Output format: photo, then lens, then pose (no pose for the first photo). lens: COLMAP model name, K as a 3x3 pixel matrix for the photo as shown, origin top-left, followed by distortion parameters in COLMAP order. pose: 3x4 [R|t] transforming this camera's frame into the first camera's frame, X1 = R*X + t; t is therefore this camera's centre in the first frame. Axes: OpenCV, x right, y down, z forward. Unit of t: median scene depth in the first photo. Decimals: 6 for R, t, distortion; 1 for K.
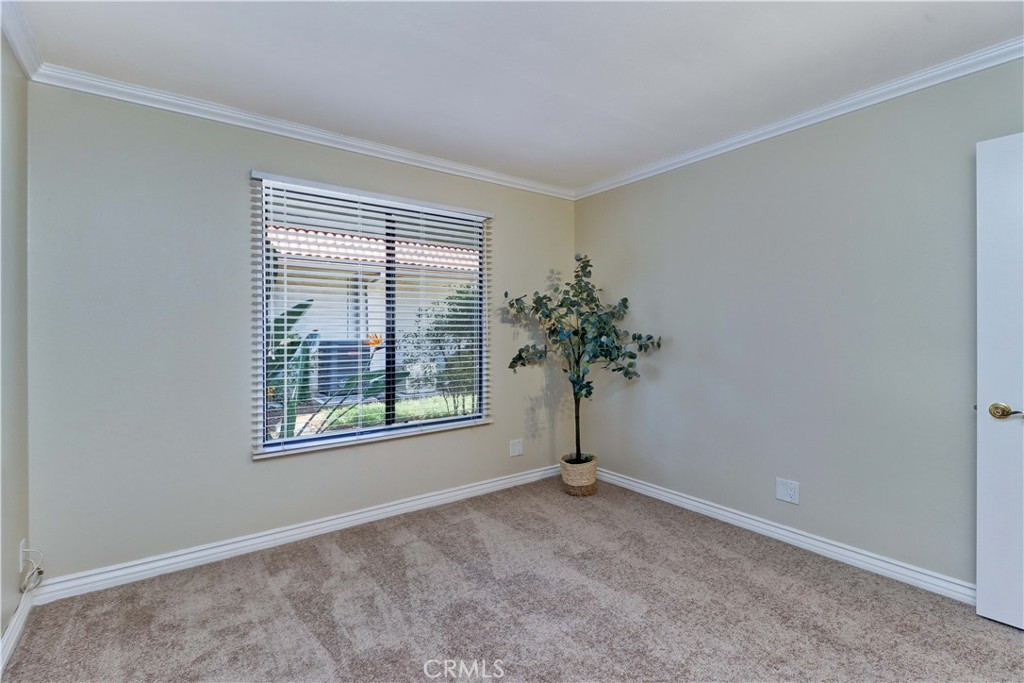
lens RADIAL K [[475.2, 0, 516.8], [0, 475.2, 337.2], [0, 0, 1]] dist [0.020258, -0.013980]
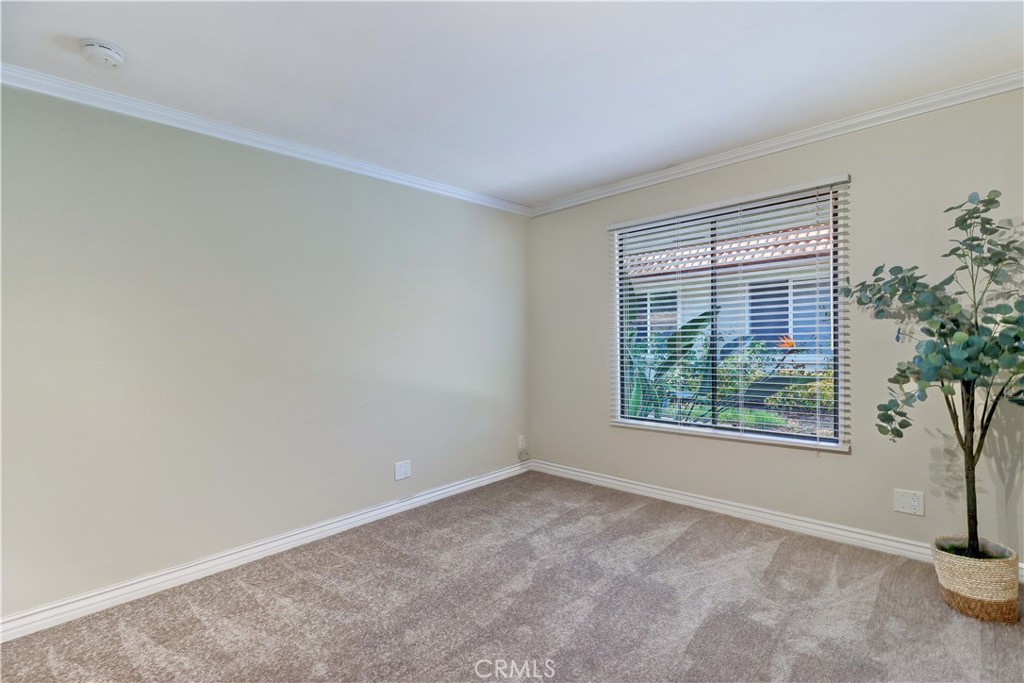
lens RADIAL K [[475.2, 0, 516.8], [0, 475.2, 337.2], [0, 0, 1]] dist [0.020258, -0.013980]
pose [[0.148026, -0.004201, -0.988975, 0.701542], [0.018140, 0.999834, -0.001532, -0.012227], [0.988817, -0.017713, 0.148077, 0.421346]]
